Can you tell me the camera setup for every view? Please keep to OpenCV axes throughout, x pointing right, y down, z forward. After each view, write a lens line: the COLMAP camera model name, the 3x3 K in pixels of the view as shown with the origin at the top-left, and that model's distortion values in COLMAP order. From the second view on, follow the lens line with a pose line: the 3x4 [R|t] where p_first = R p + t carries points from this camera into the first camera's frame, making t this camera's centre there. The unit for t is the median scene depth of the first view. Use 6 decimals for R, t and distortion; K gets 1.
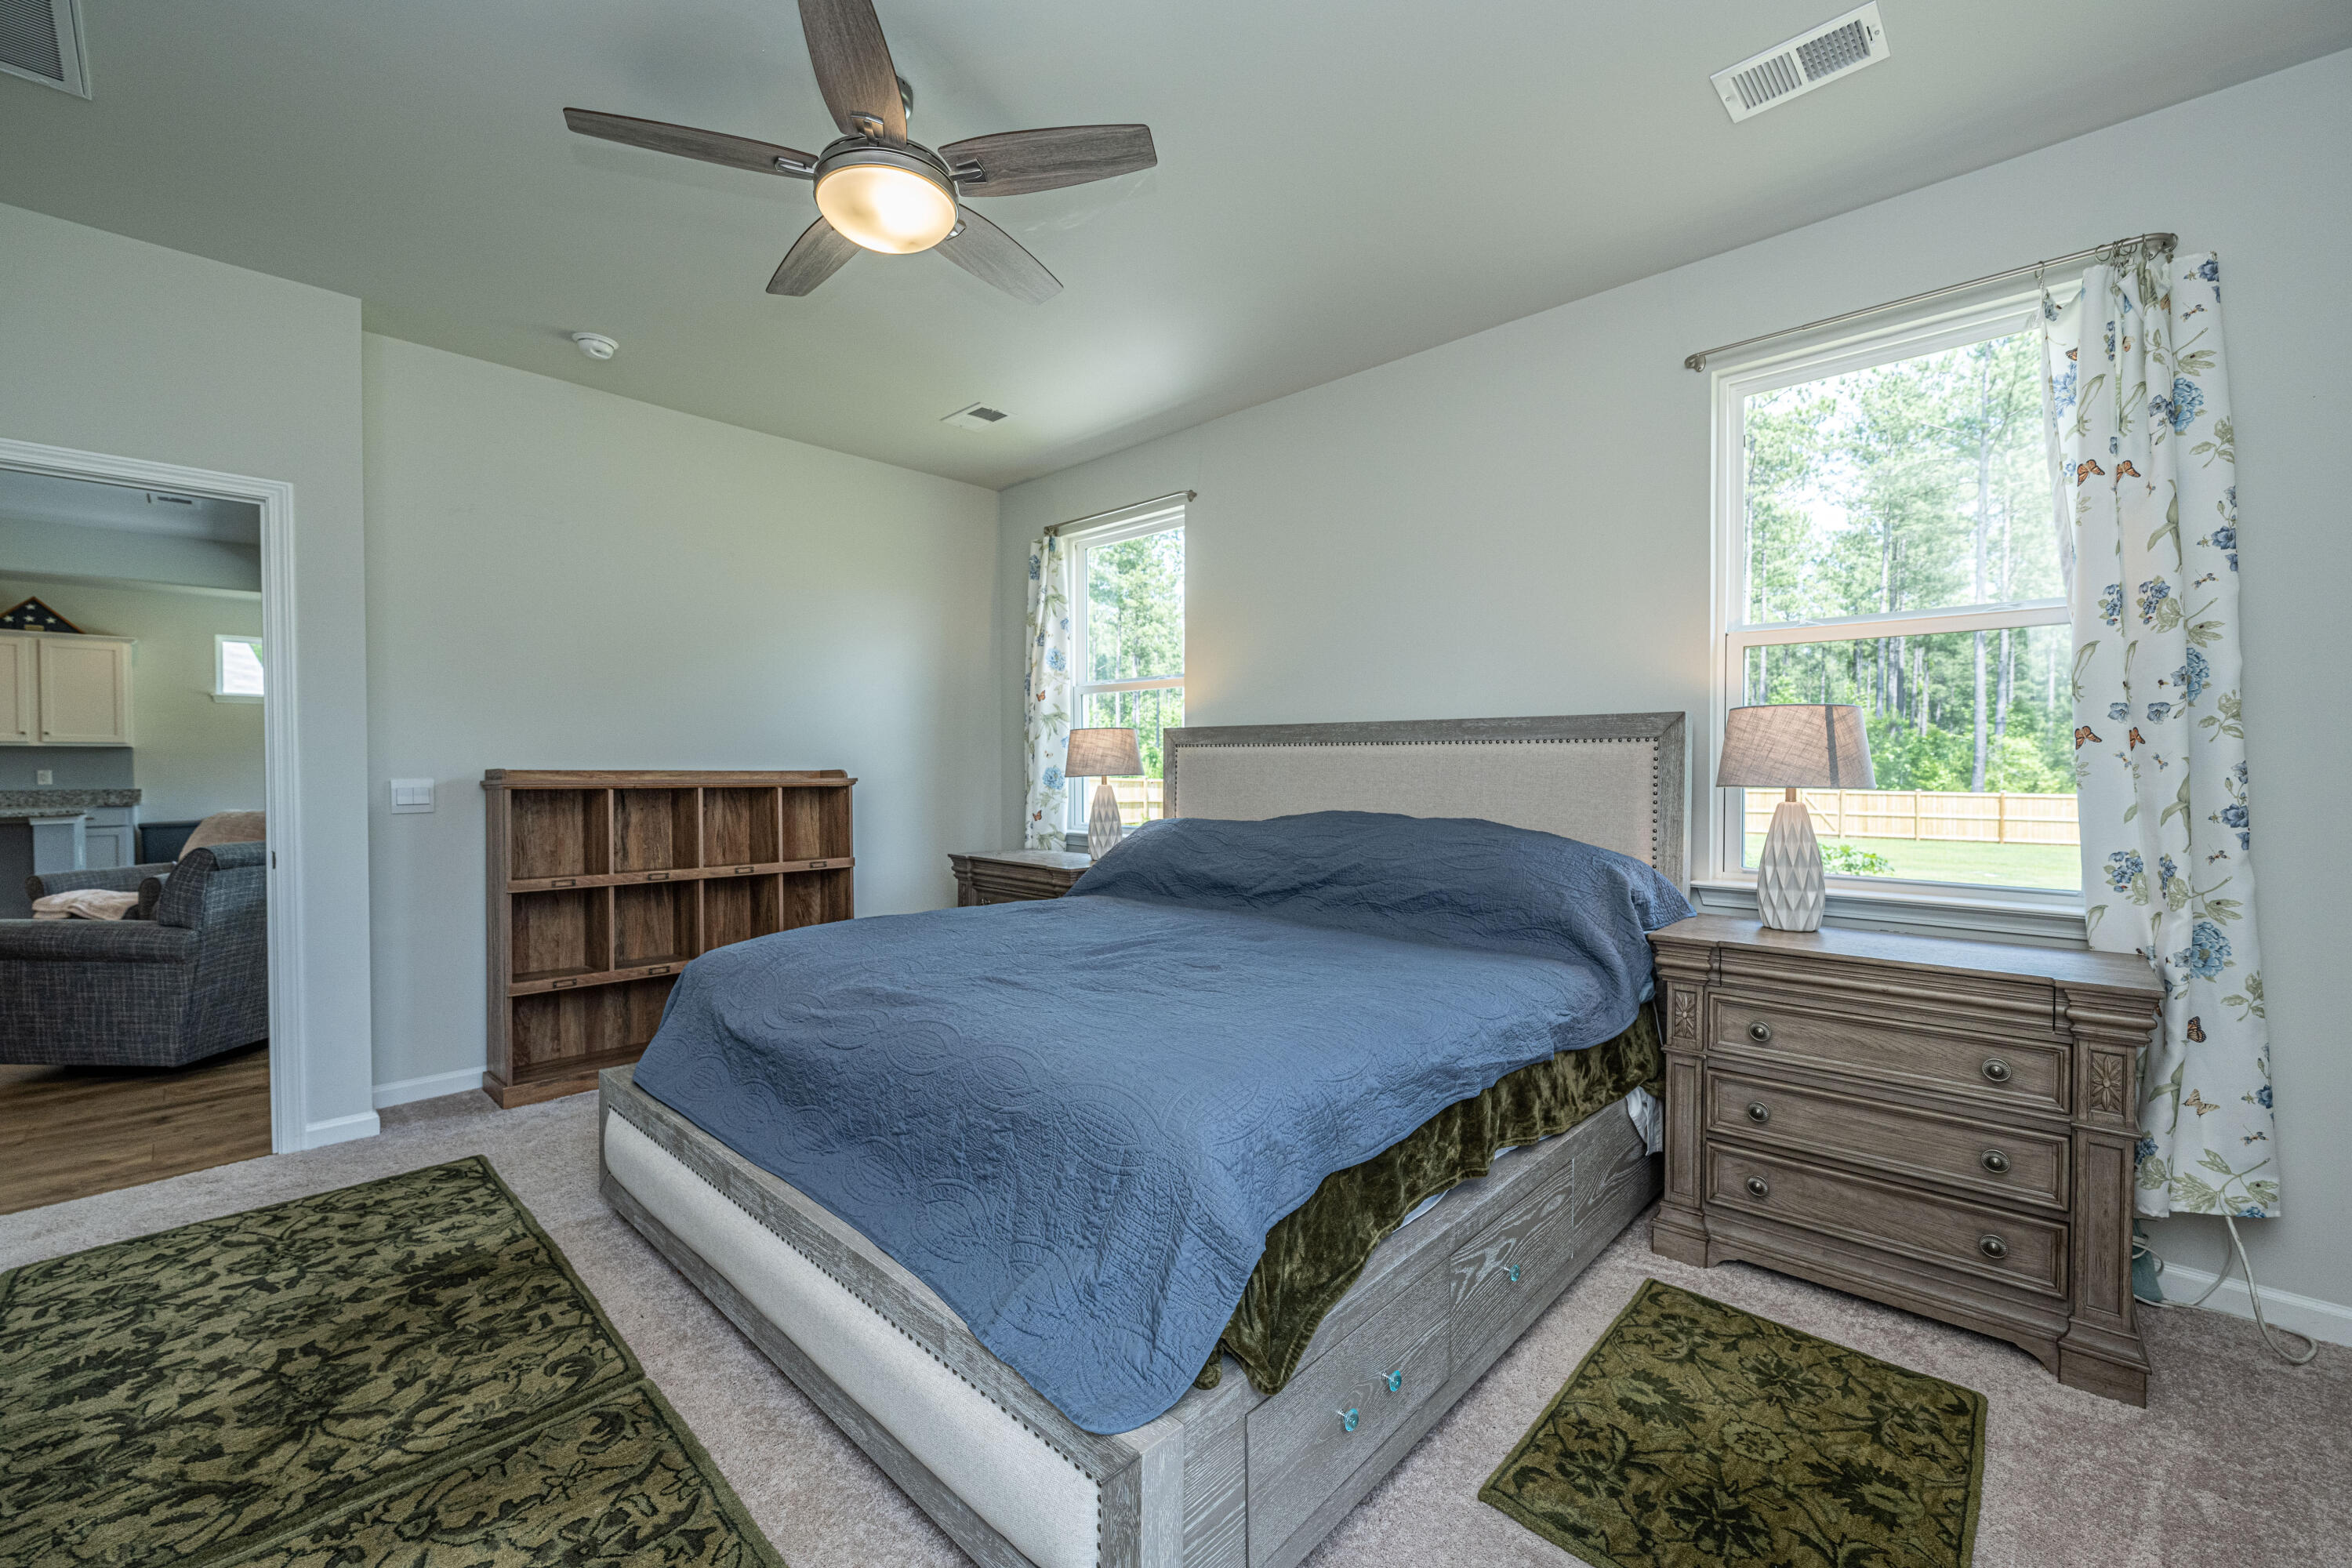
lens RADIAL K [[953.6, 0, 1191.4], [0, 953.6, 778.5], [0, 0, 1]] dist [0.002756, -0.000099]
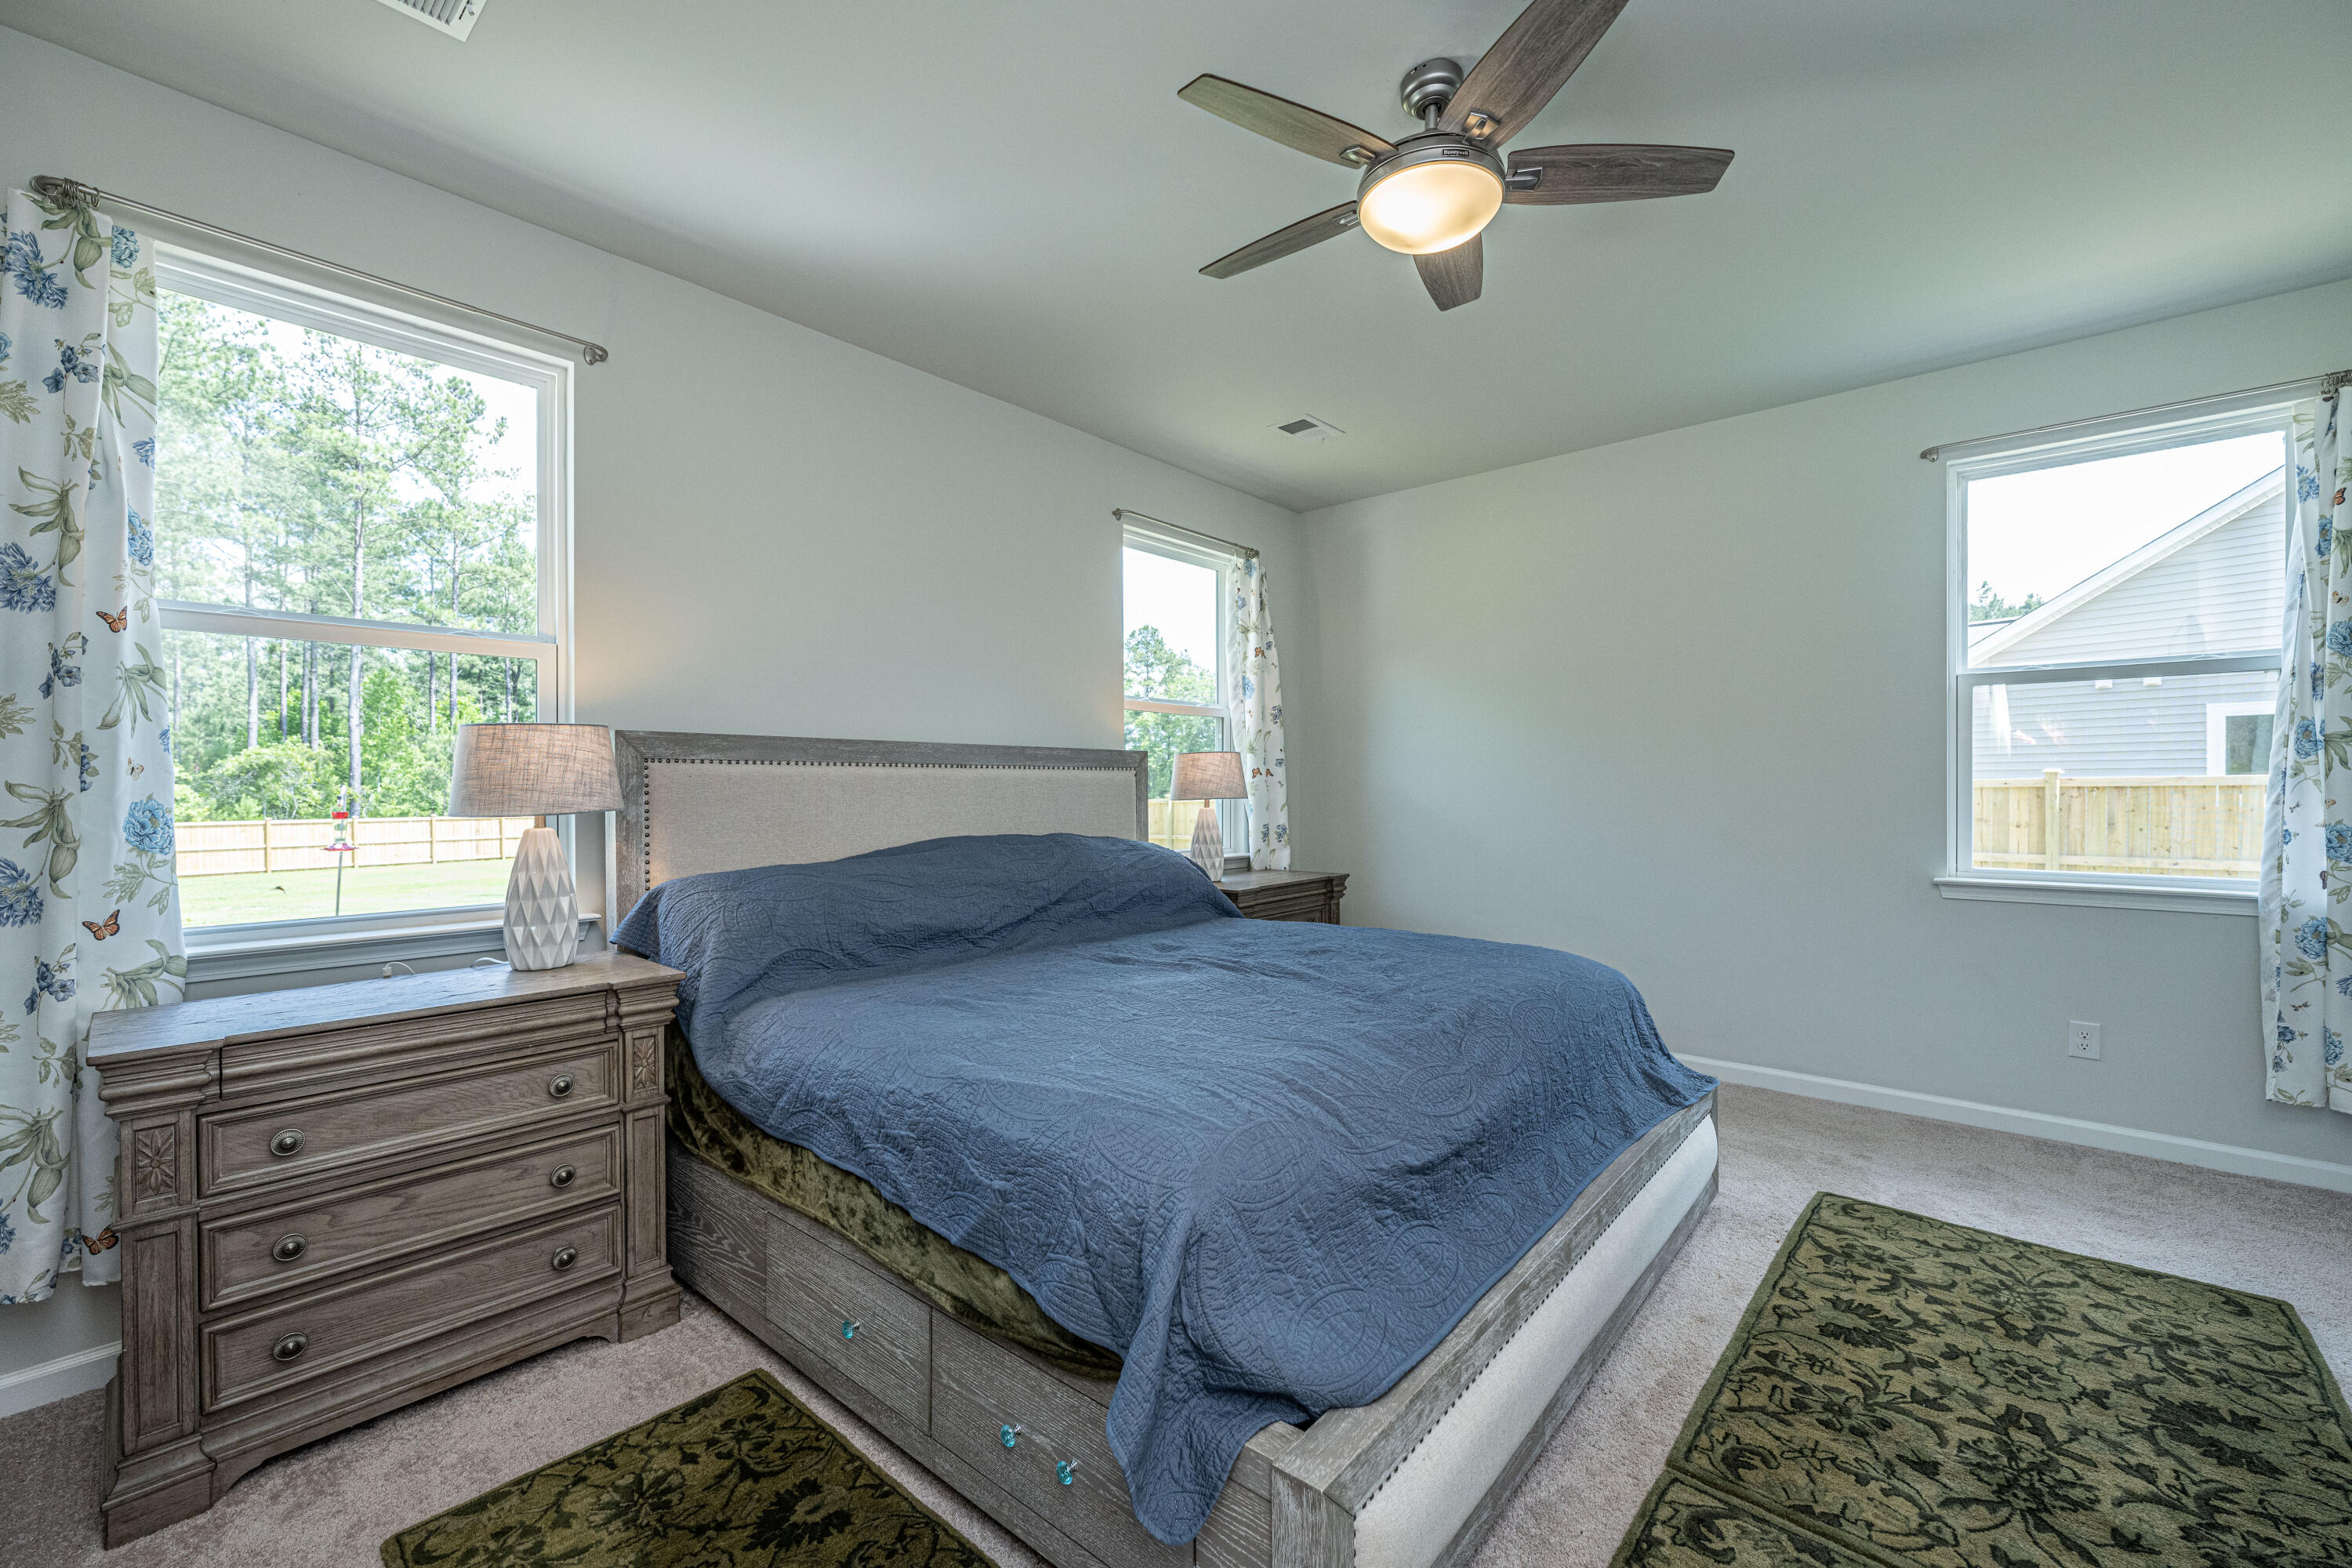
lens RADIAL K [[953.6, 0, 1192.1], [0, 953.6, 788.6], [0, 0, 1]] dist [0.002756, -0.000099]
pose [[-0.046882, -0.000897, 0.998900, -0.981951], [0.022610, 0.999742, 0.001959, -0.013020], [-0.998645, 0.022676, -0.046849, 1.001645]]
